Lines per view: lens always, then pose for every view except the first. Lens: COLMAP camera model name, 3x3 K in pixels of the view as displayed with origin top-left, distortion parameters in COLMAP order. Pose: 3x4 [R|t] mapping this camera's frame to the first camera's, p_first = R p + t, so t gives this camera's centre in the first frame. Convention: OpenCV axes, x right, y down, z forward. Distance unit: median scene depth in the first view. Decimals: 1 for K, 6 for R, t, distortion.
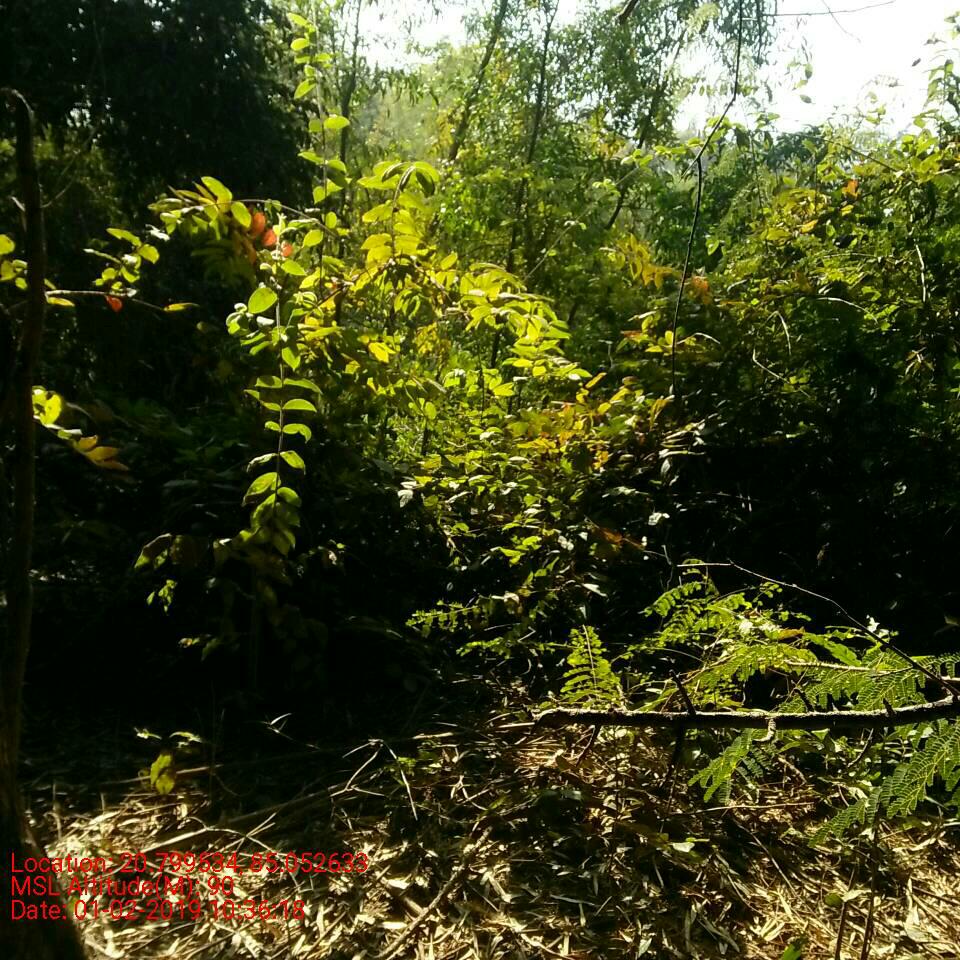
lens RADIAL K [[1032.4, 0, 474.2], [0, 1032.4, 488.5], [0, 0, 1]] dist [0.069325, 0.000000]
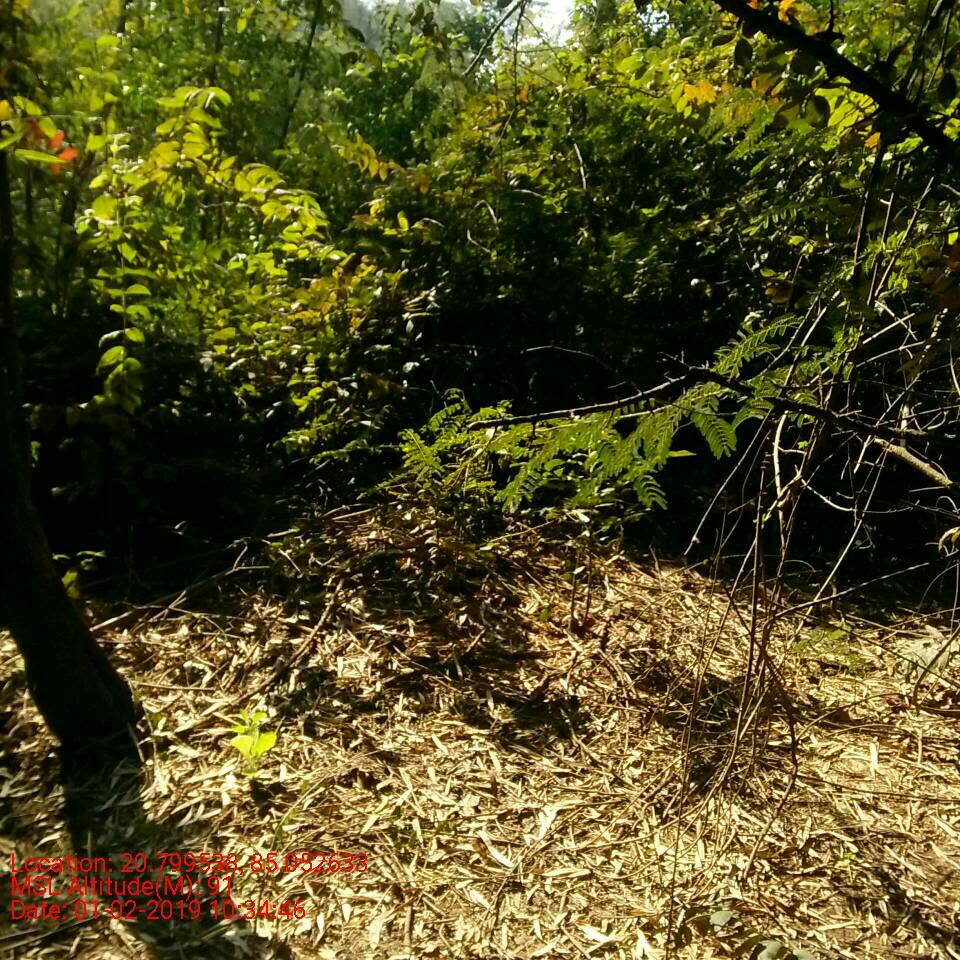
lens RADIAL K [[1032.4, 0, 482.9], [0, 1032.4, 476.4], [0, 0, 1]] dist [0.069325, 0.000000]
pose [[0.947200, -0.106465, 0.302453, -0.141755], [0.073396, 0.990213, 0.118705, 0.018061], [-0.312131, -0.090238, 0.945744, -0.262348]]
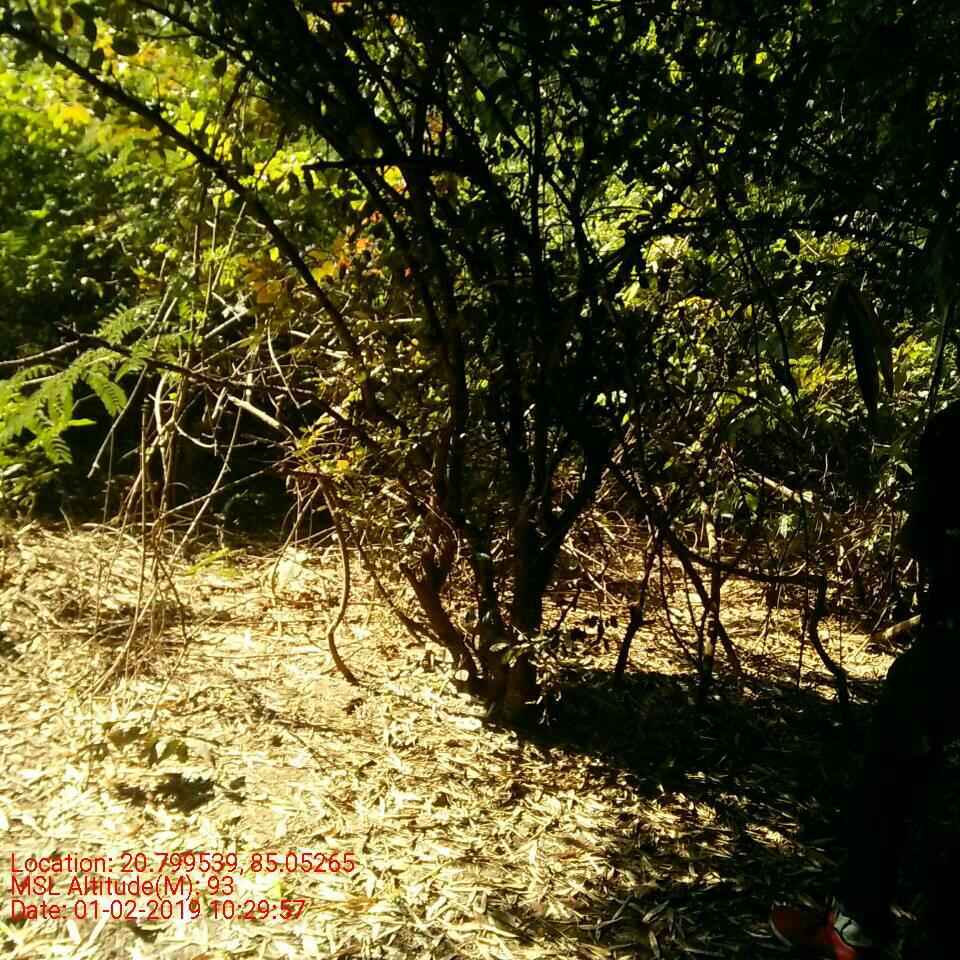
lens RADIAL K [[1032.4, 0, 467.0], [0, 1032.4, 490.2], [0, 0, 1]] dist [0.069325, 0.000000]
pose [[0.652229, -0.161022, 0.740722, -0.257411], [0.063660, 0.985361, 0.158148, 0.042824], [-0.755344, -0.055994, 0.652932, -0.475471]]
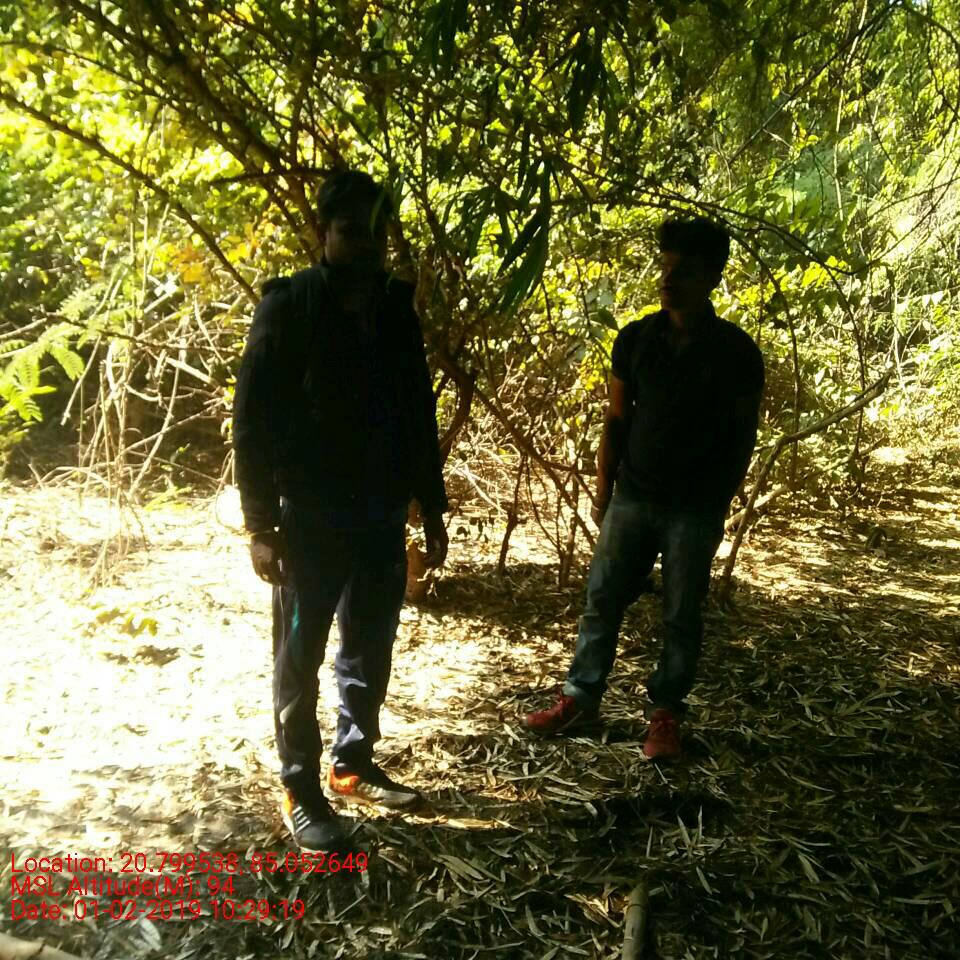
lens RADIAL K [[1032.4, 0, 479.1], [0, 1032.4, 487.0], [0, 0, 1]] dist [0.069325, 0.000000]
pose [[0.593390, -0.225609, 0.772650, -0.414868], [0.118938, 0.973955, 0.193044, 0.050509], [-0.796079, -0.022653, 0.604769, -0.681358]]
